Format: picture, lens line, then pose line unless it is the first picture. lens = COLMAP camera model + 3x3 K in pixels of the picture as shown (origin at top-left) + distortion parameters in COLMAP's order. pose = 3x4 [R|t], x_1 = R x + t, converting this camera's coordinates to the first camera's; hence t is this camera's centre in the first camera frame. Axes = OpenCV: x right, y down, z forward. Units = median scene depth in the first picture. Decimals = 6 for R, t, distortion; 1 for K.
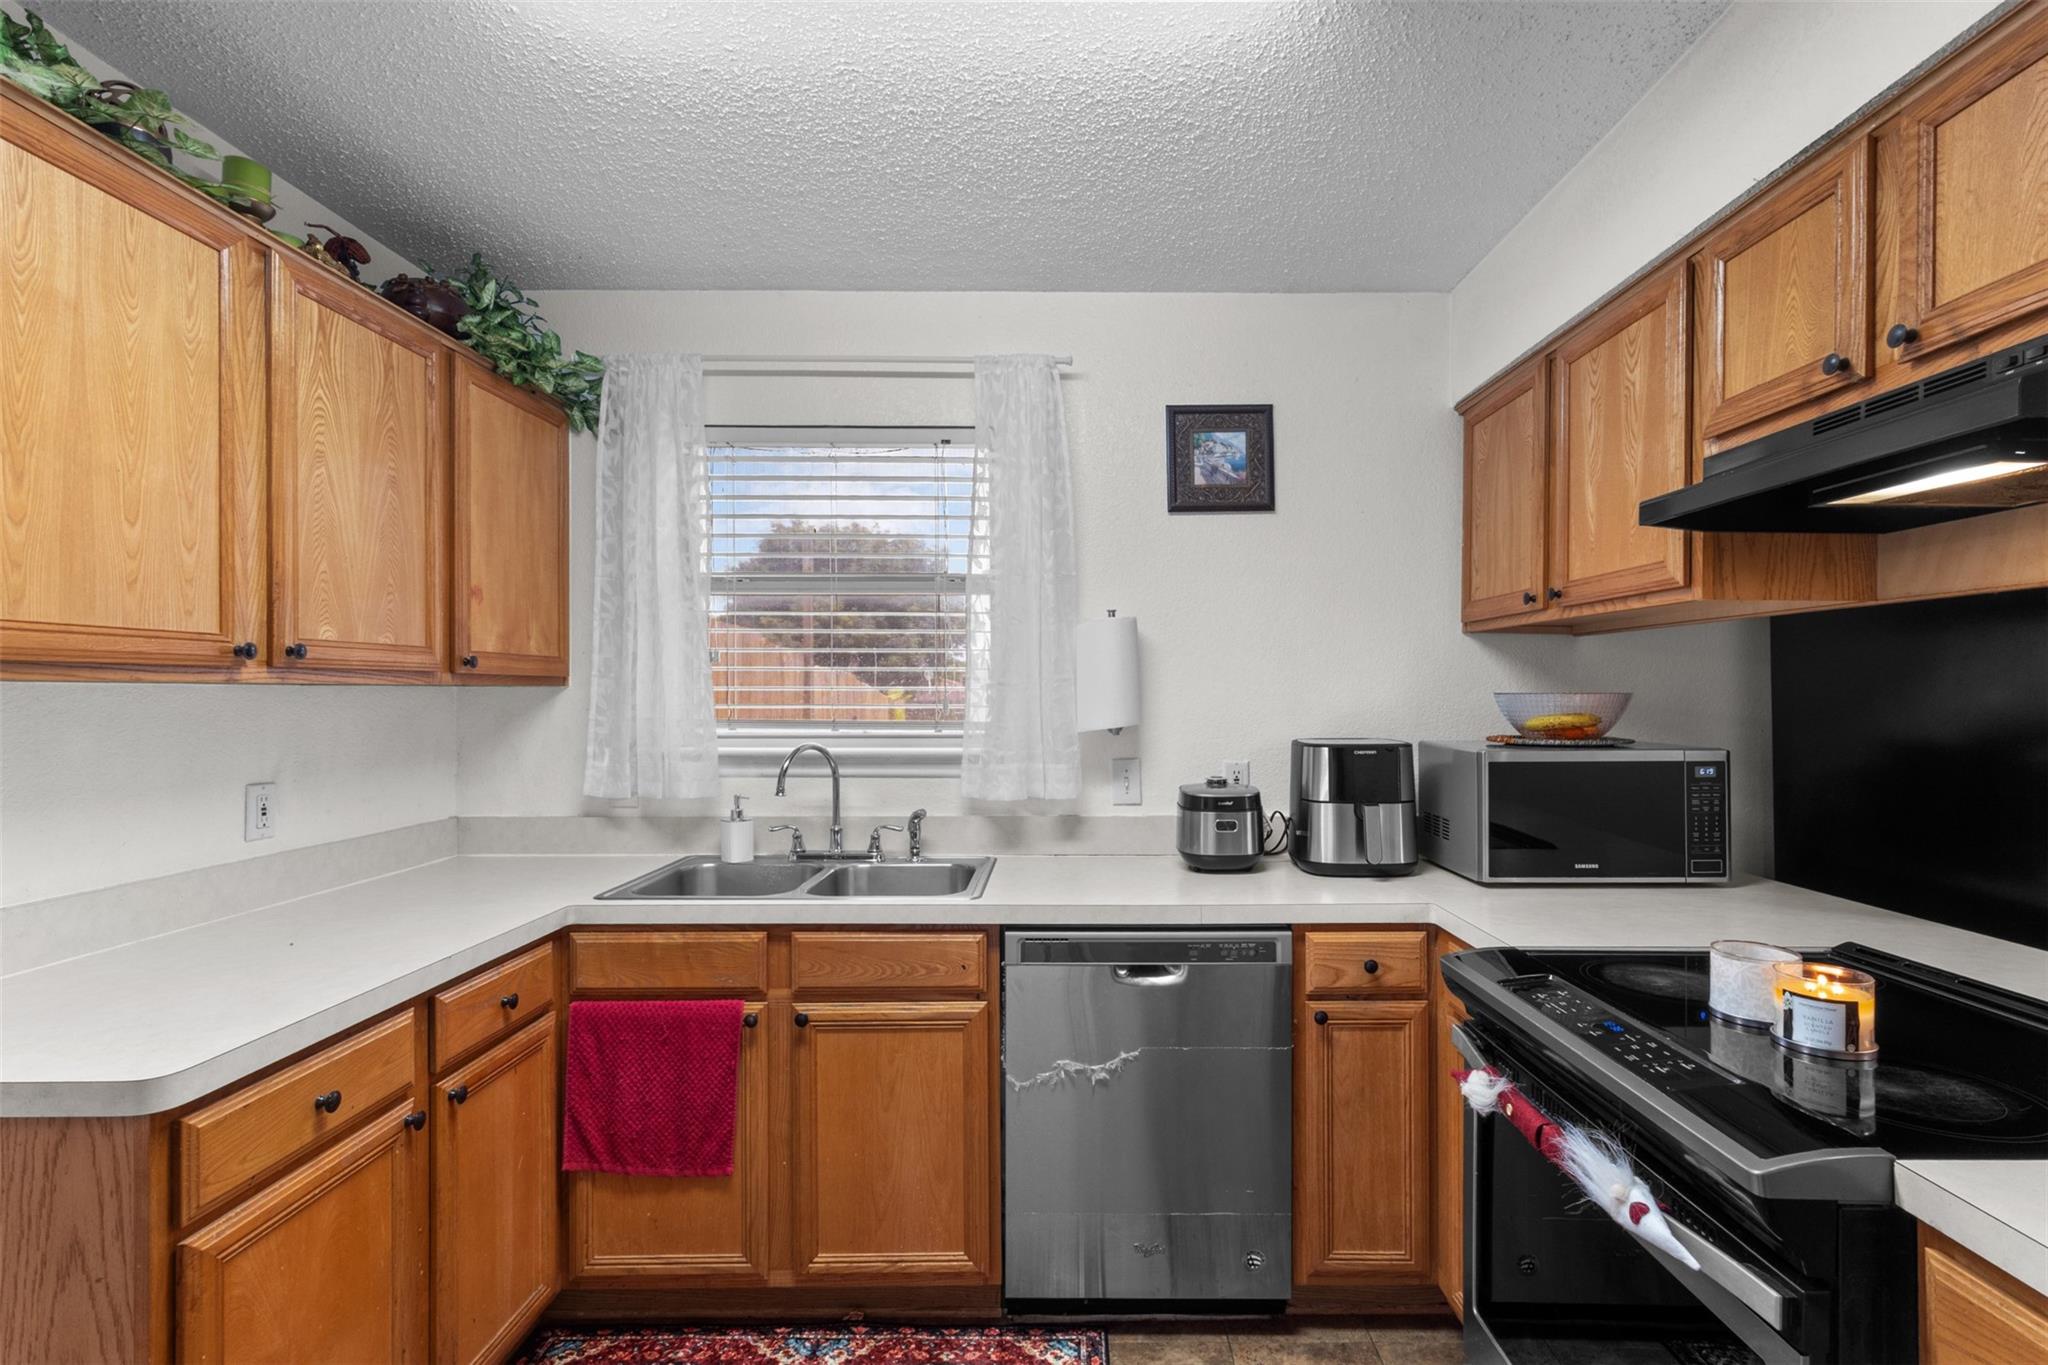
lens RADIAL K [[972.7, 0, 1061.4], [0, 972.7, 689.2], [0, 0, 1]] dist [0.001640, 0.000221]
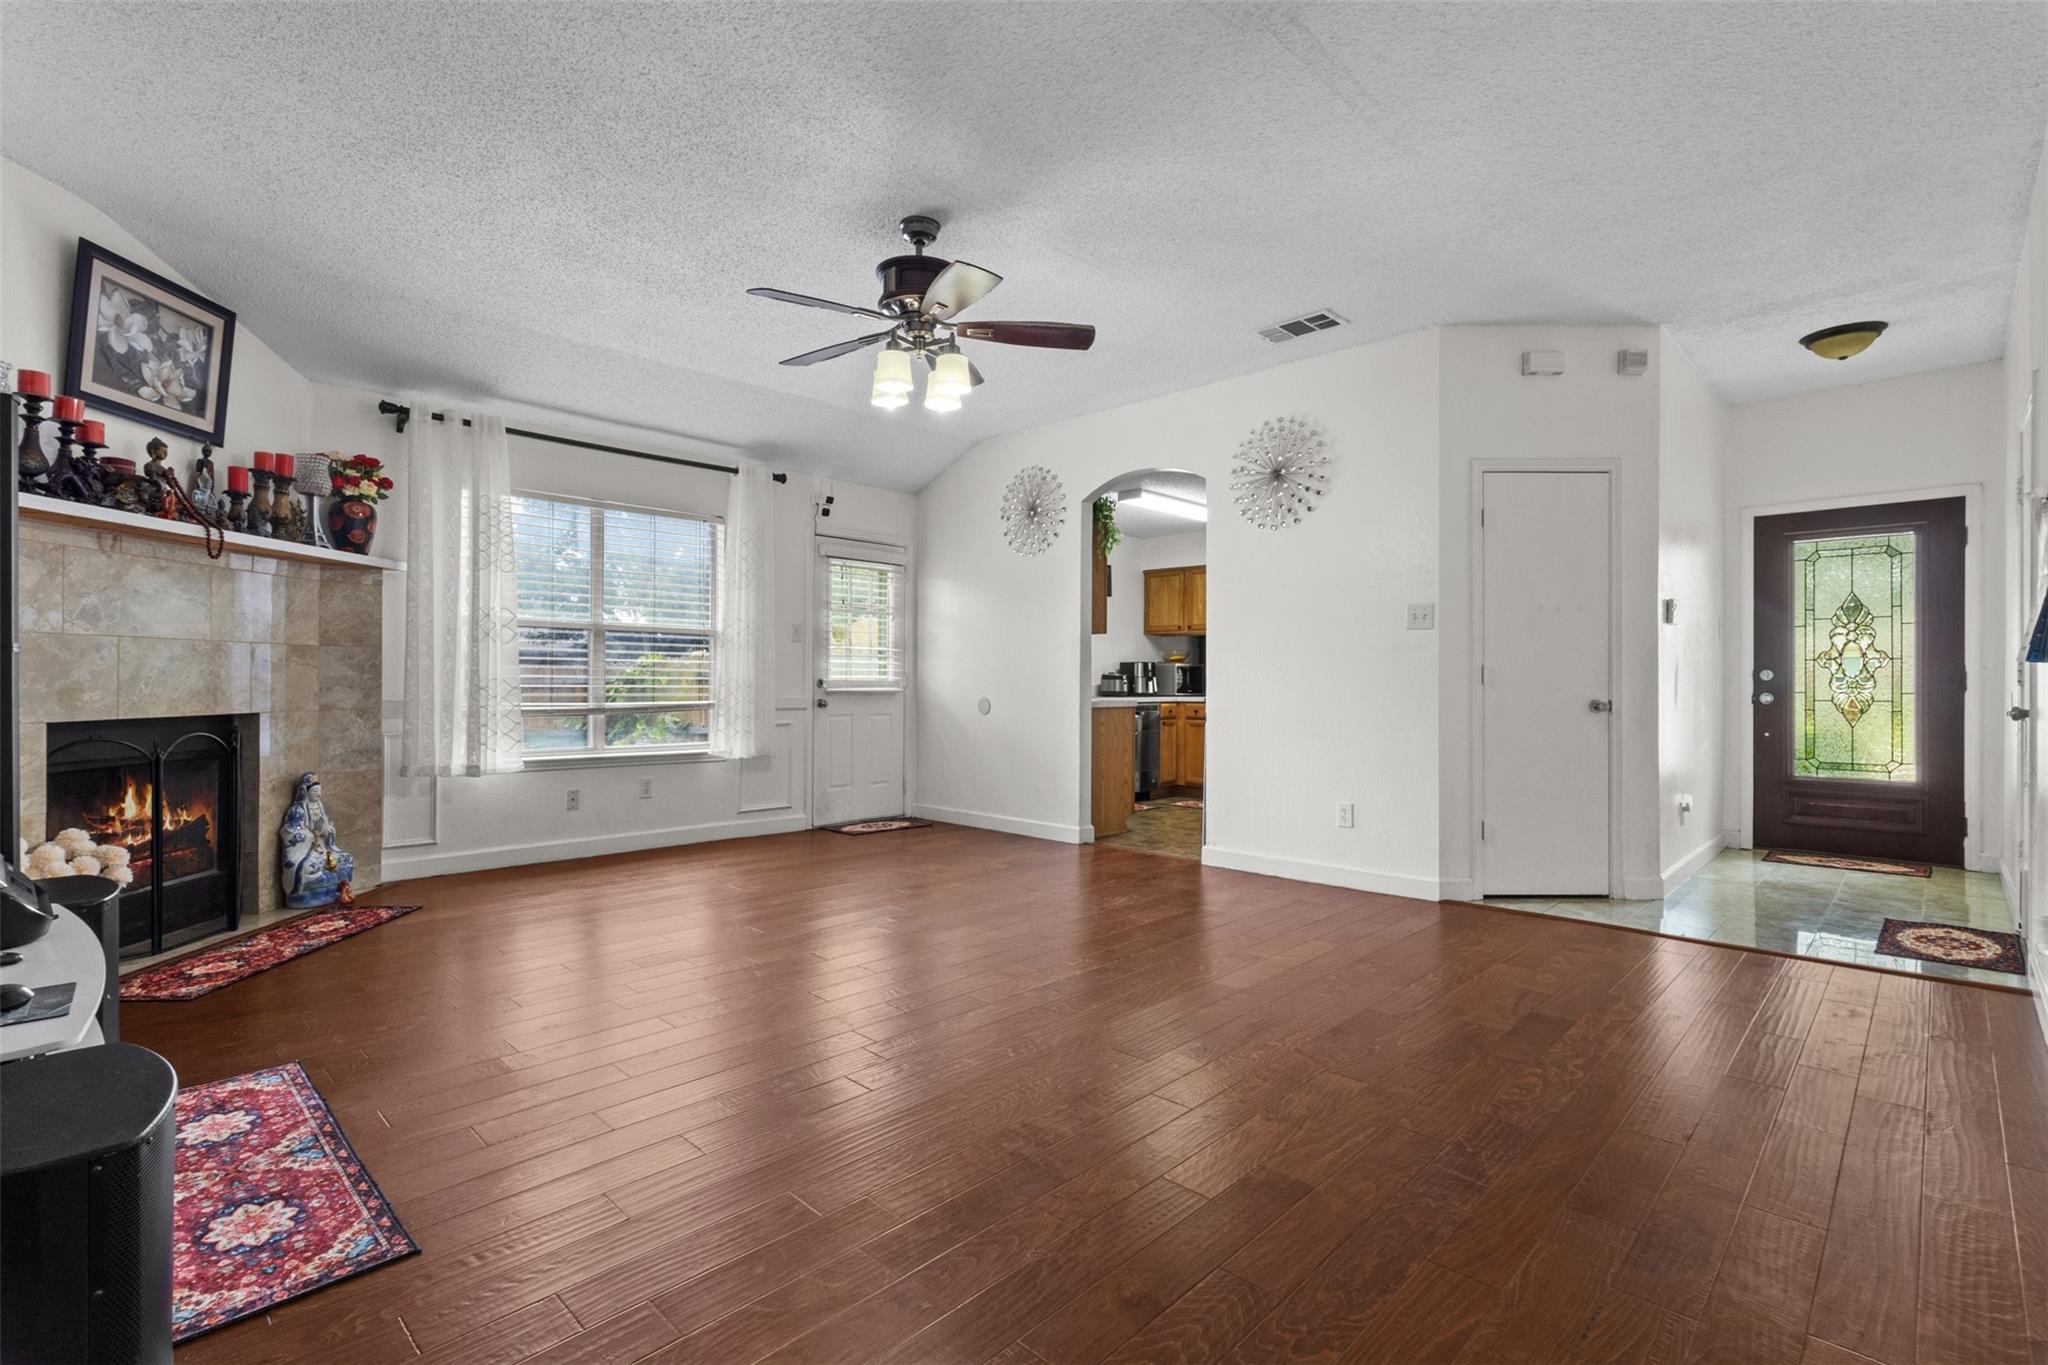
lens RADIAL K [[938.3, 0, 1021.4], [0, 938.3, 679.5], [0, 0, 1]] dist [0.001123, 0.000191]
pose [[0.698829, 0.008292, 0.715241, -3.110412], [-0.013585, 0.999906, 0.001681, 0.143905], [-0.715160, -0.010891, 0.698876, -1.439061]]
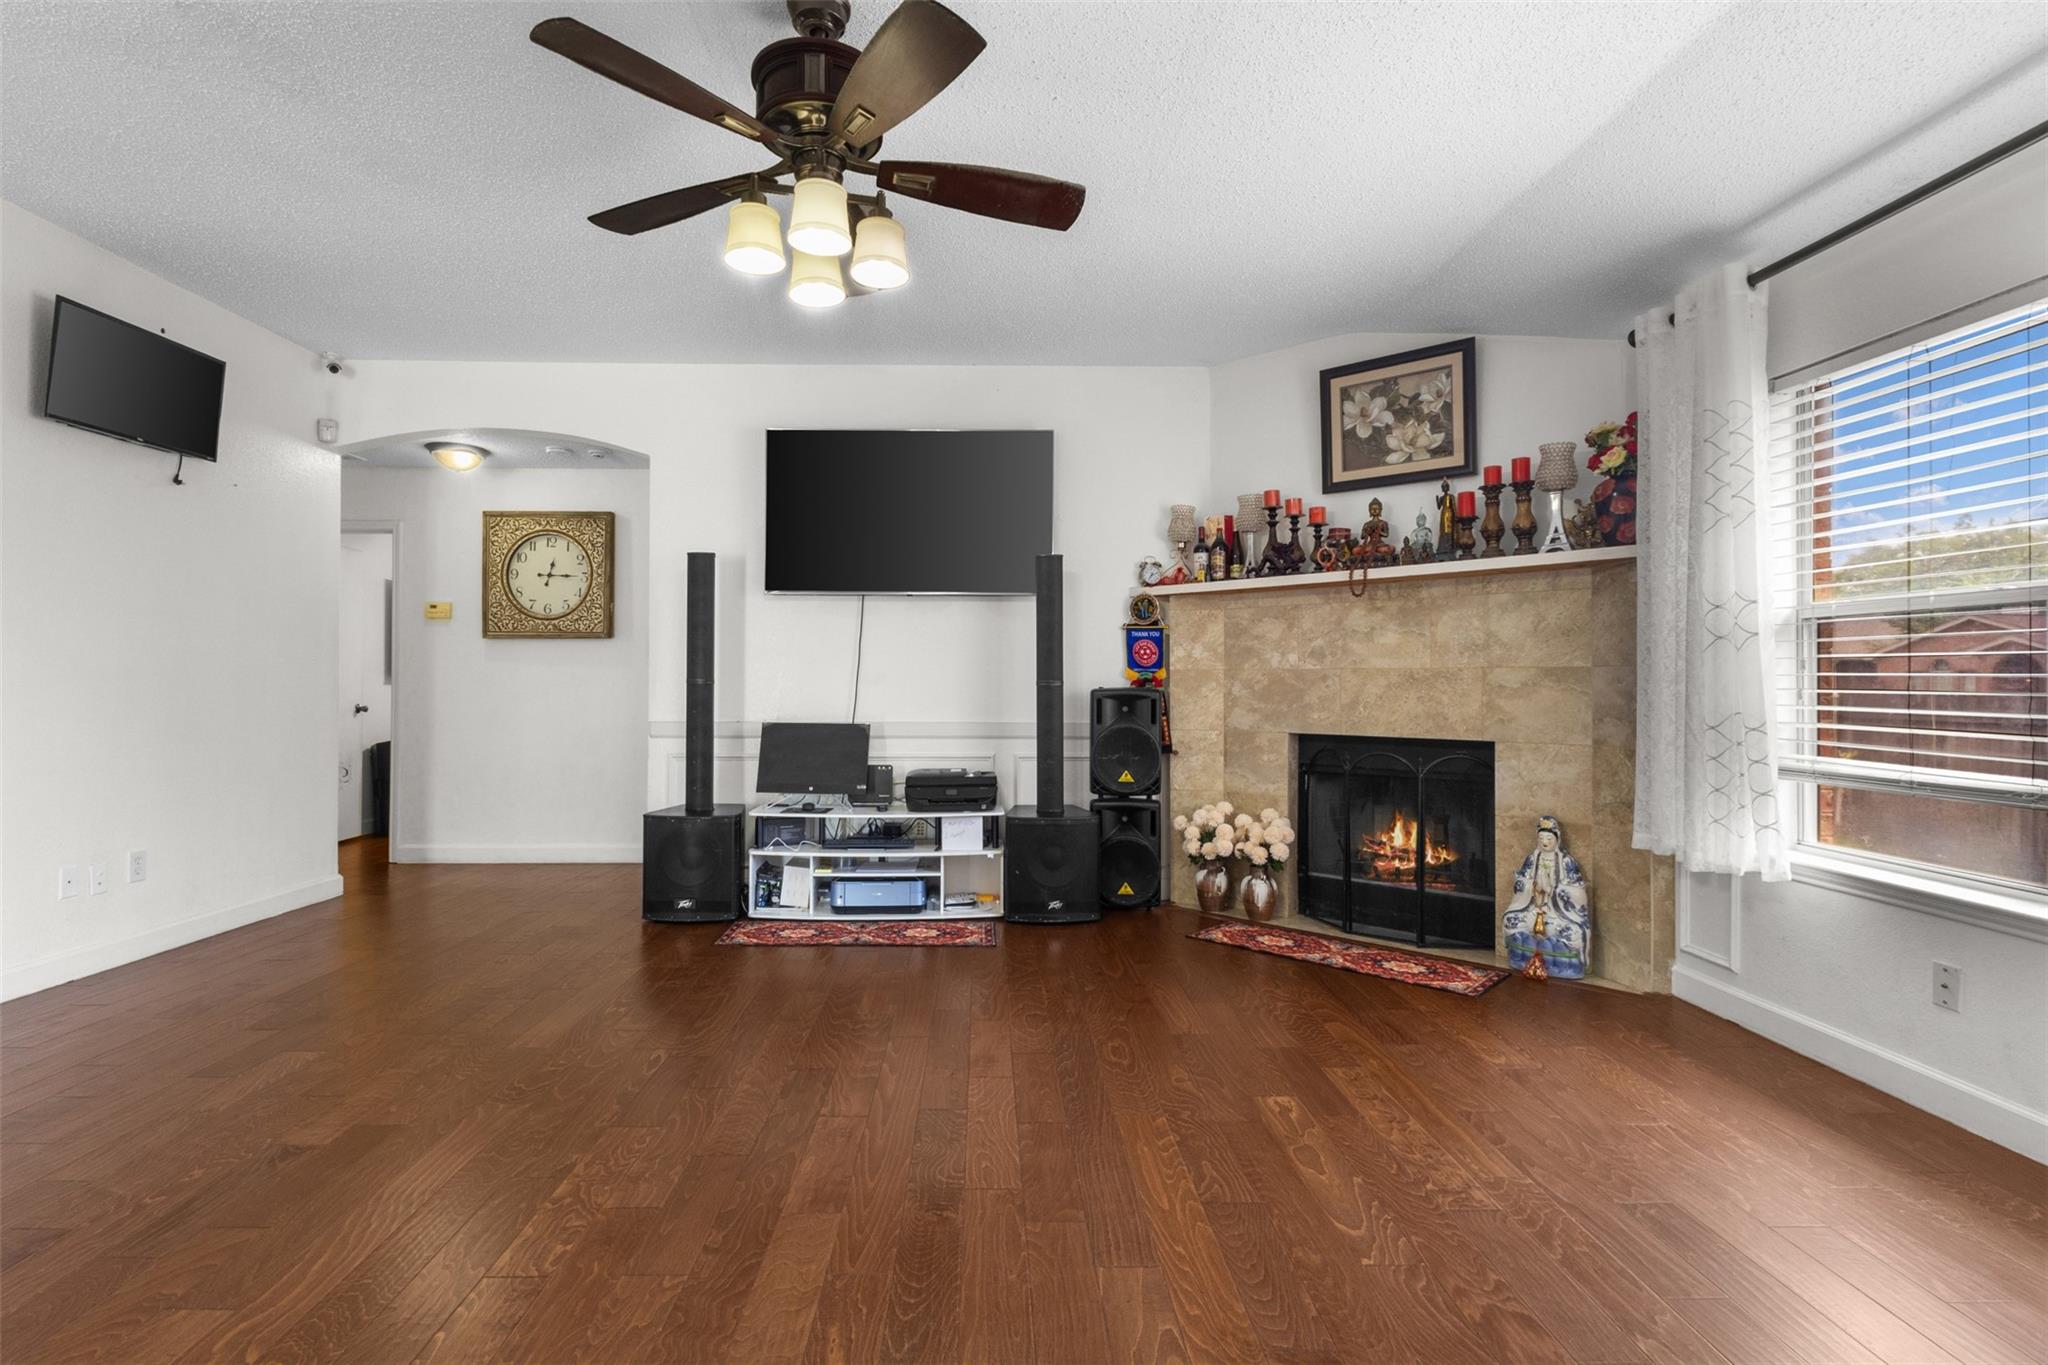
lens RADIAL K [[956.3, 0, 1005.6], [0, 956.3, 676.8], [0, 0, 1]] dist [0.000131, 0.000333]
pose [[0.018022, -0.001738, -0.999836, -0.923982], [0.000461, 0.999998, -0.001730, 0.113058], [0.999837, -0.000430, 0.018023, 0.085370]]
